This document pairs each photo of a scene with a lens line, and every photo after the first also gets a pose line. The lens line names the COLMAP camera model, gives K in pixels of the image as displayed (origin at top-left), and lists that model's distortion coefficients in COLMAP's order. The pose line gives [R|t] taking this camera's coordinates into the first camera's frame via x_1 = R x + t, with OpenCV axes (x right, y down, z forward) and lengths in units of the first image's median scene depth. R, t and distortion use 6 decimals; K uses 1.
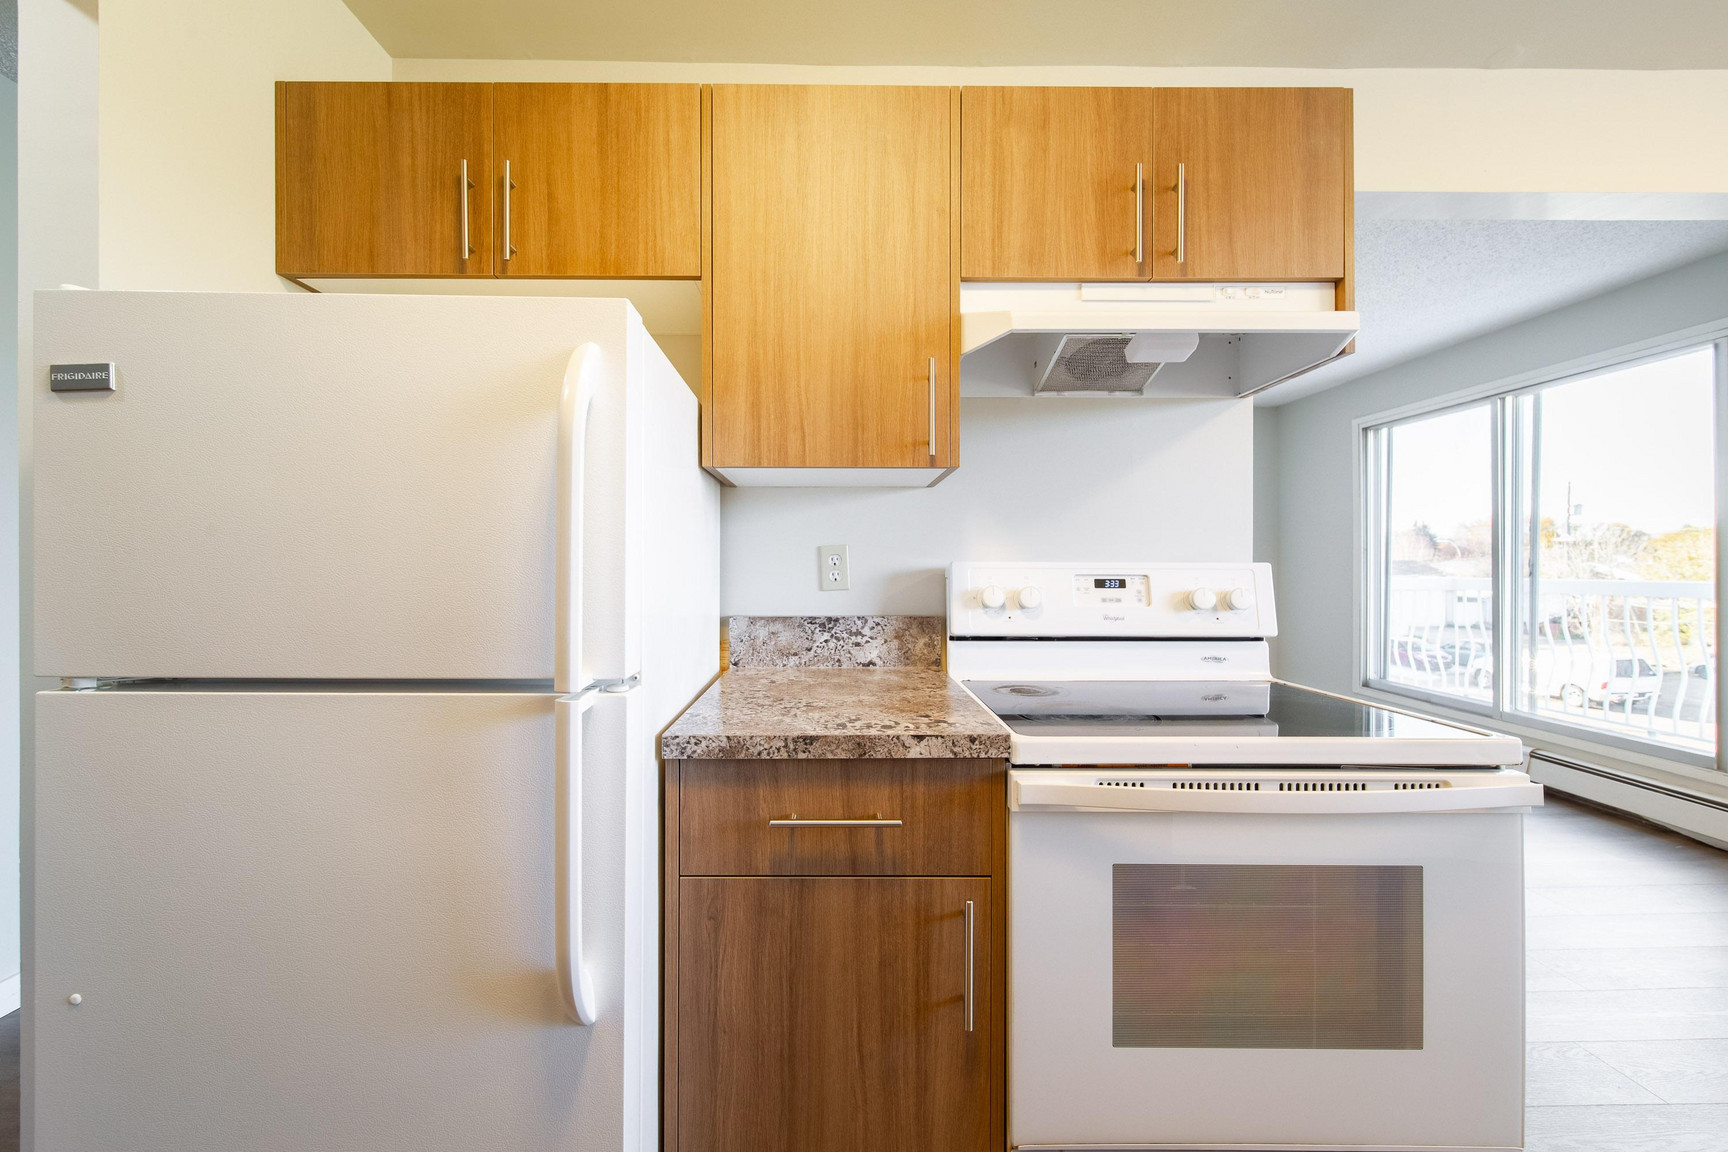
lens RADIAL K [[675.0, 0, 864.0], [0, 675.0, 576.0], [0, 0, 1]] dist [0.000293, -0.000048]
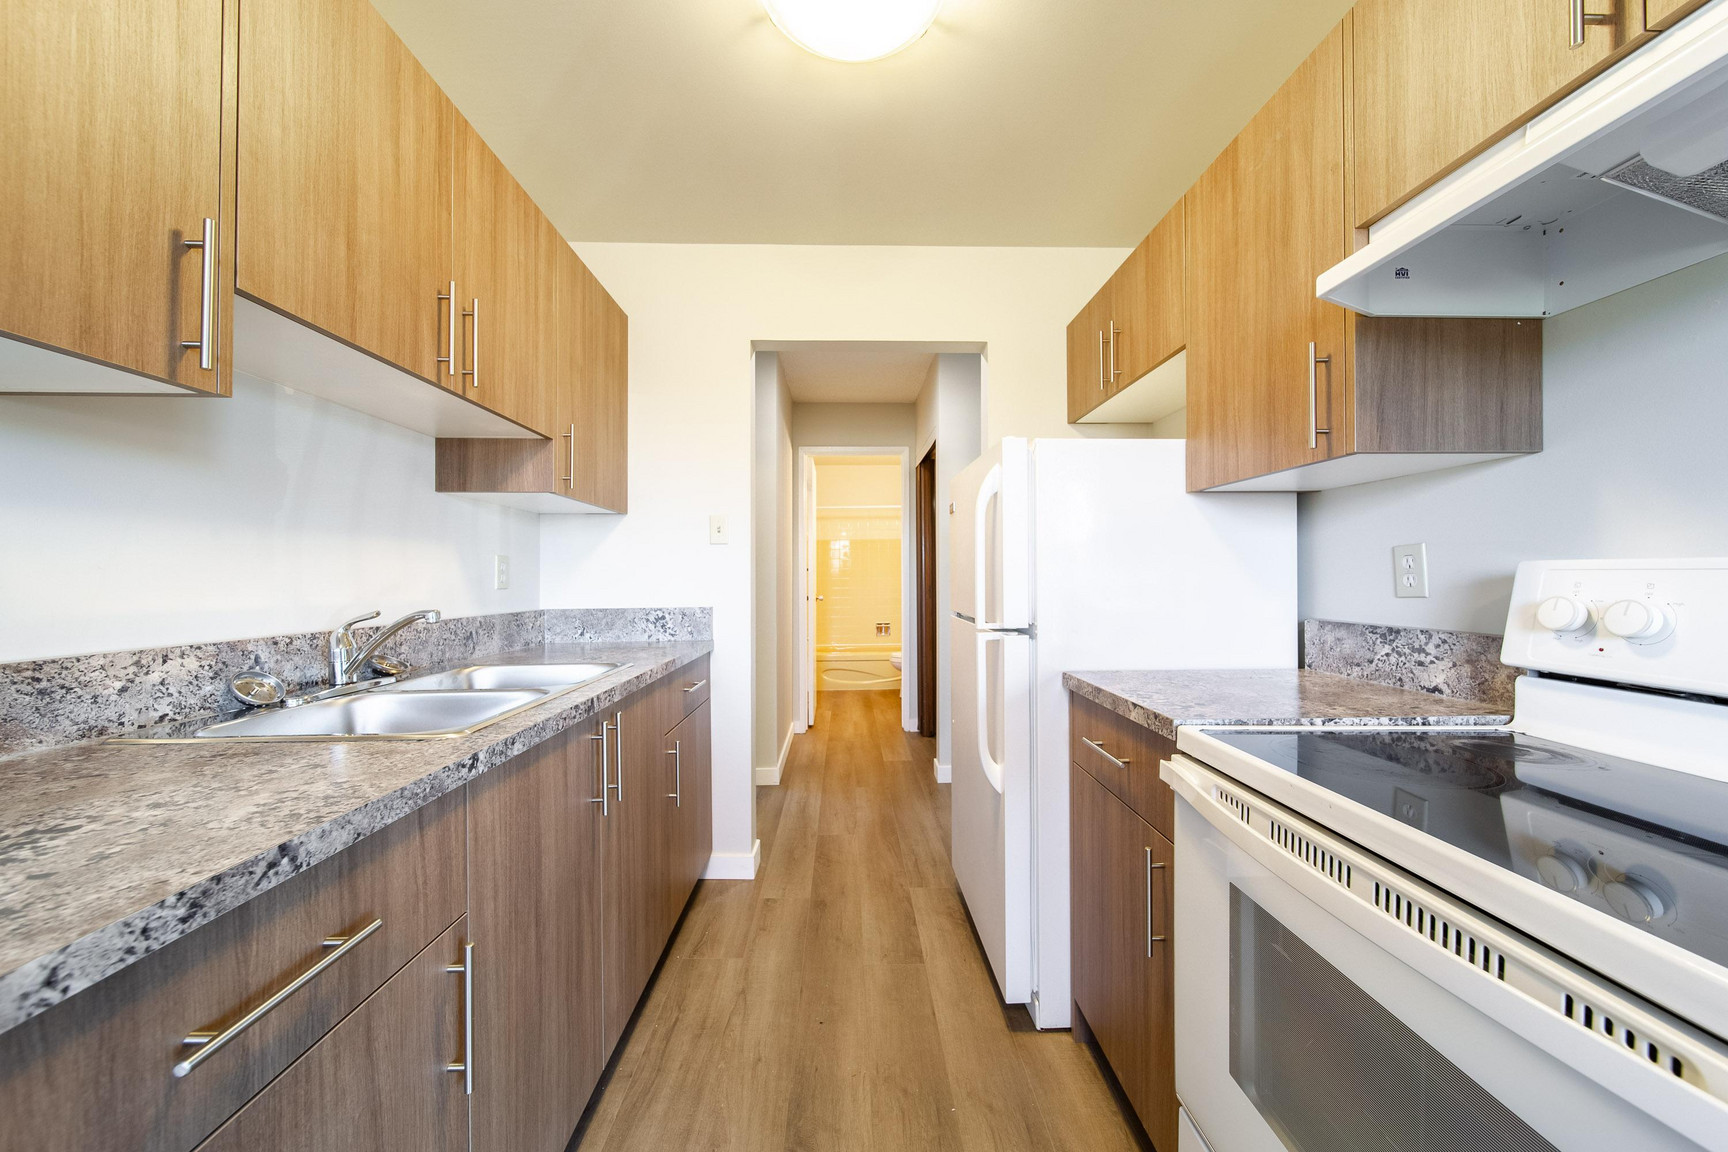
lens RADIAL K [[620.8, 0, 858.9], [0, 620.8, 571.8], [0, 0, 1]] dist [0.000713, -0.000072]
pose [[0.001711, -0.007097, -0.999973, 0.748989], [-0.014595, 0.999868, -0.007121, 0.004734], [0.999892, 0.014607, 0.001608, 0.311876]]
